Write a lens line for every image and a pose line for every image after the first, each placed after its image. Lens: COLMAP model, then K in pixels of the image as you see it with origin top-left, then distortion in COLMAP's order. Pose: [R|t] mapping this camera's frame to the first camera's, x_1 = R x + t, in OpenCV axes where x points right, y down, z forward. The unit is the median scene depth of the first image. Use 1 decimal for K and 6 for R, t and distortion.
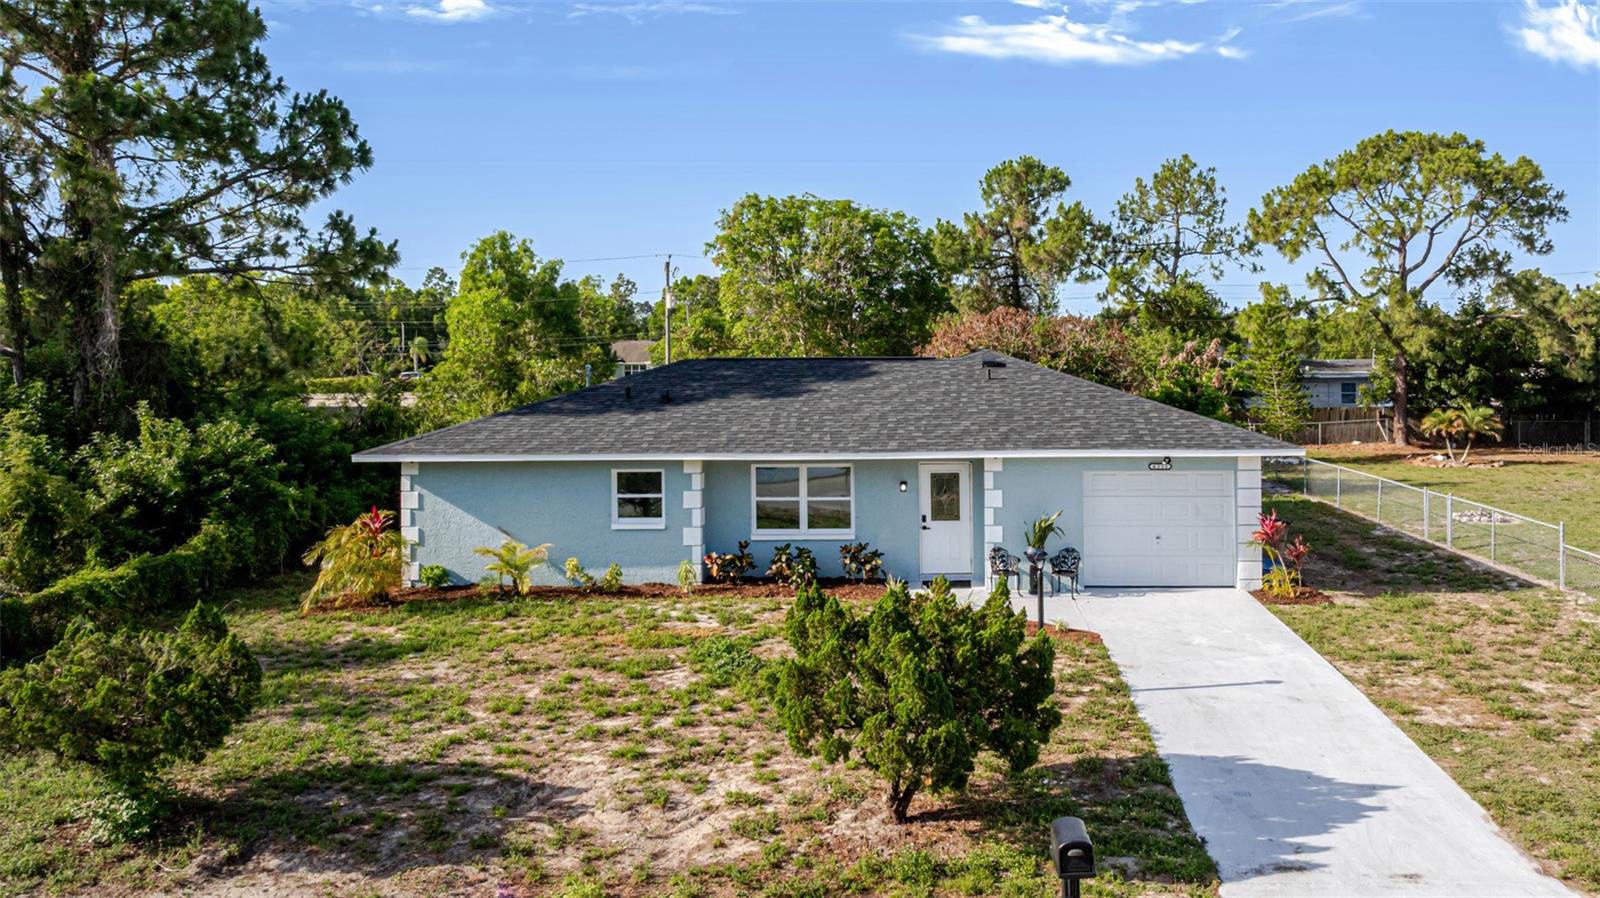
lens RADIAL K [[1117.8, 0, 894.6], [0, 1117.8, 356.6], [0, 0, 1]] dist [-0.012765, -0.002428]
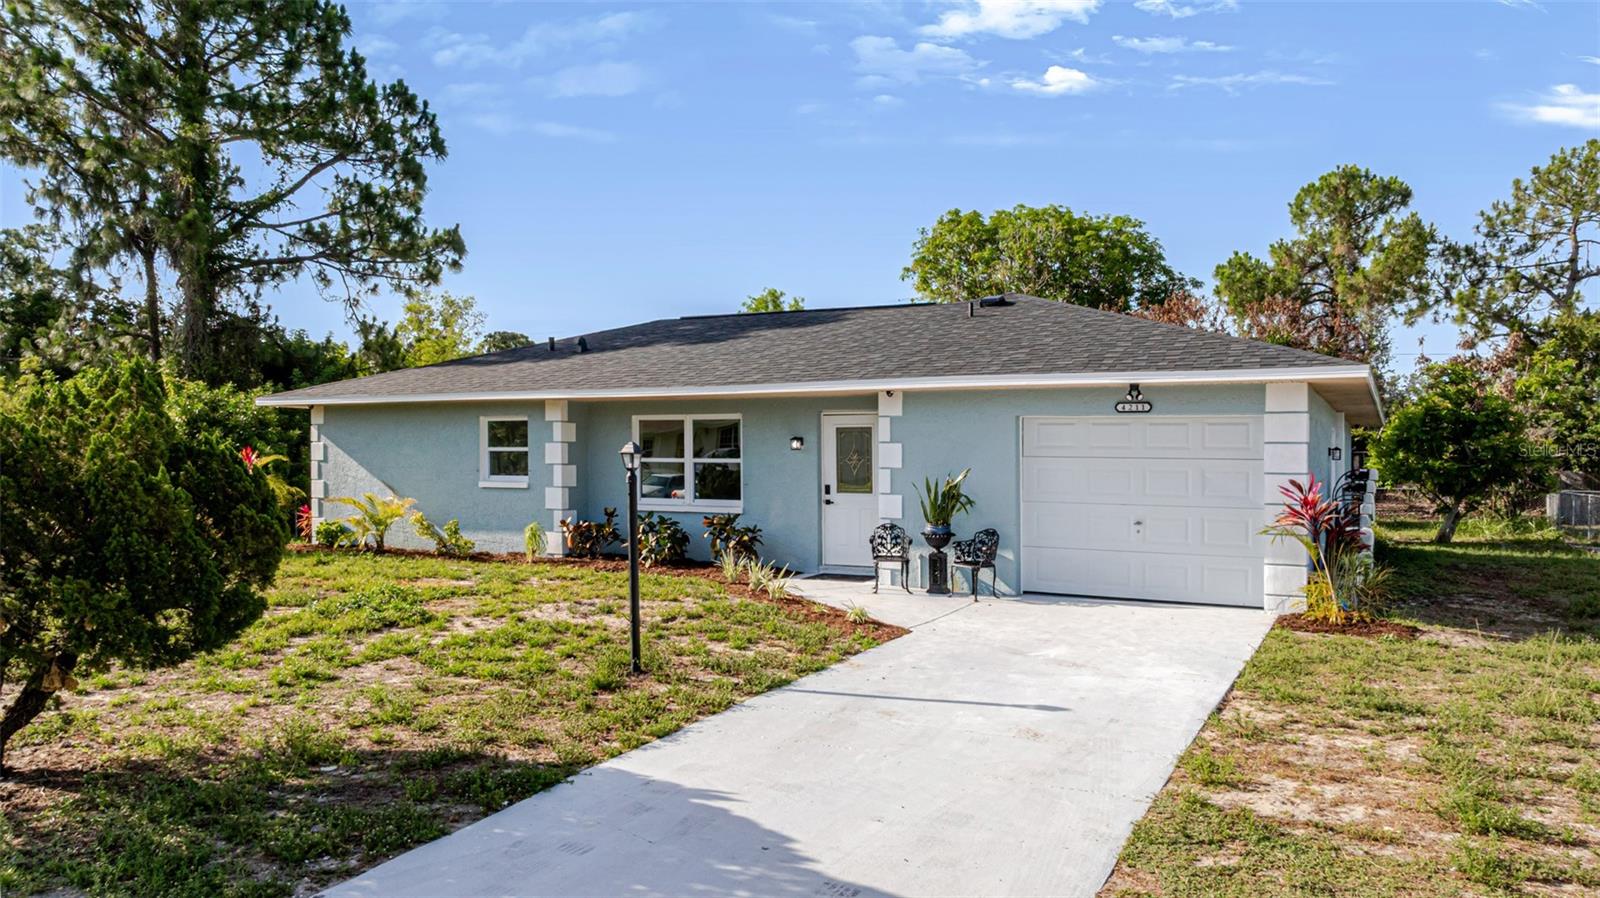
lens RADIAL K [[1077.8, 0, 801.1], [0, 1077.8, 482.8], [0, 0, 1]] dist [-0.002382, 0.000512]
pose [[0.899940, 0.025171, -0.435287, 0.320560], [-0.016717, 0.999590, 0.023242, 0.124483], [0.435694, -0.013639, 0.899992, 0.351746]]
